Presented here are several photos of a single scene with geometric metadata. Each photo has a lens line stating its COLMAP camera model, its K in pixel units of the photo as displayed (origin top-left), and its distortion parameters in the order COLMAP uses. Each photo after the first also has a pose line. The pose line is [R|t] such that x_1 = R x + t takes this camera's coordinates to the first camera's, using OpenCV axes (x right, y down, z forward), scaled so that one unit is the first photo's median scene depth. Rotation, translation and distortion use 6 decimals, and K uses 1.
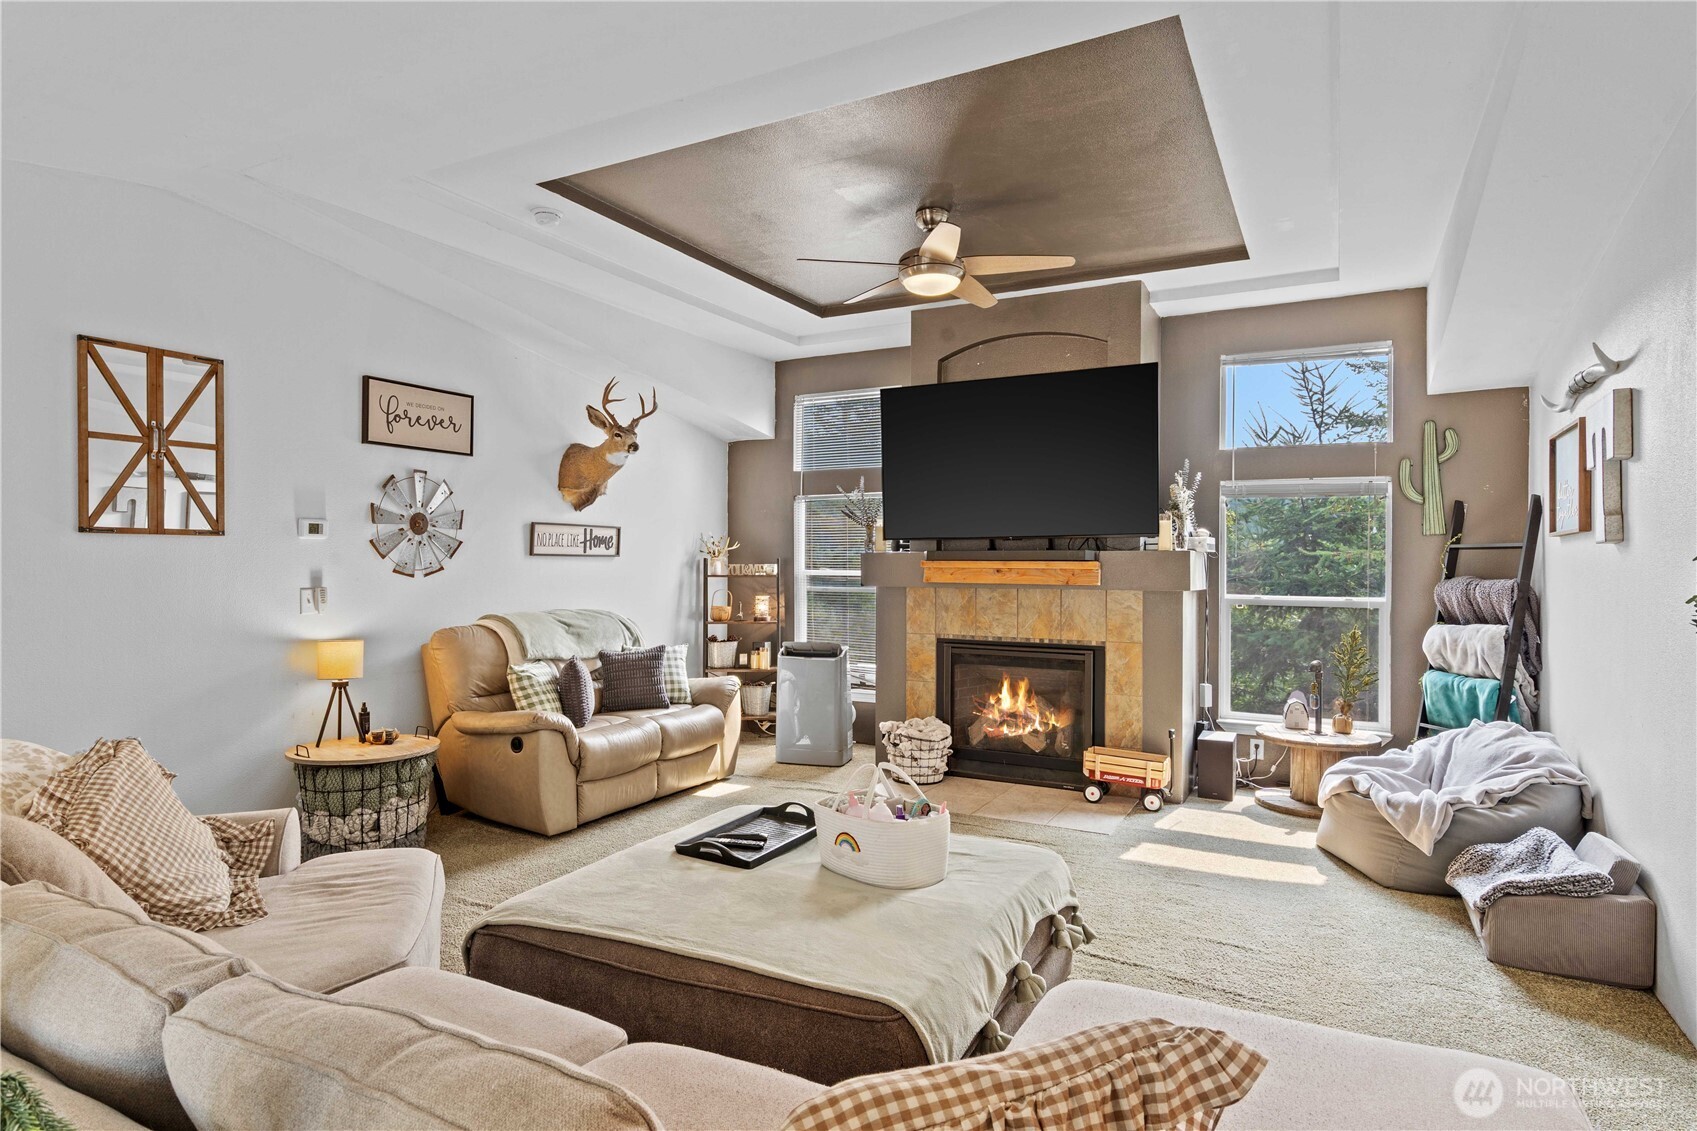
lens RADIAL K [[925.0, 0, 834.3], [0, 925.0, 561.7], [0, 0, 1]] dist [0.006056, -0.000009]
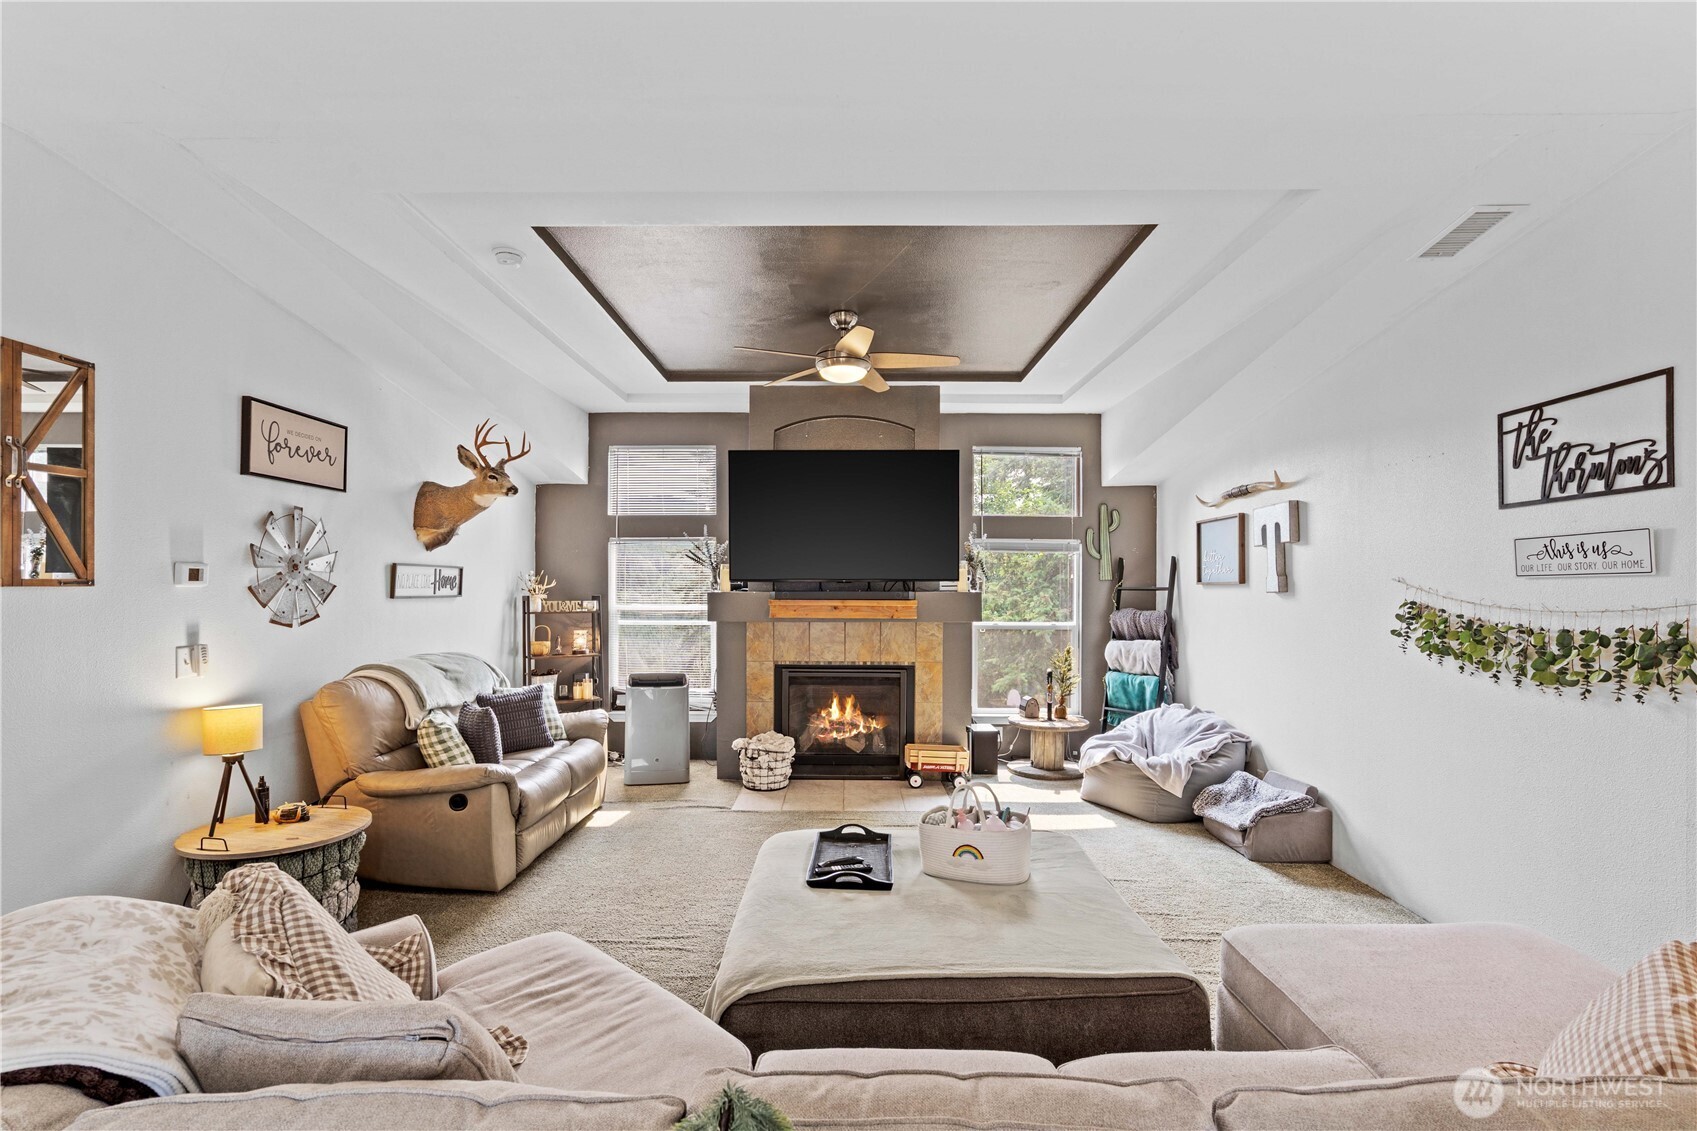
lens RADIAL K [[769.2, 0, 830.4], [0, 769.2, 581.1], [0, 0, 1]] dist [-0.003381, 0.001134]
pose [[0.887616, 0.001344, 0.460582, -0.328825], [0.000315, 0.999994, -0.003526, -0.024309], [-0.460584, 0.003275, 0.887610, 0.108406]]
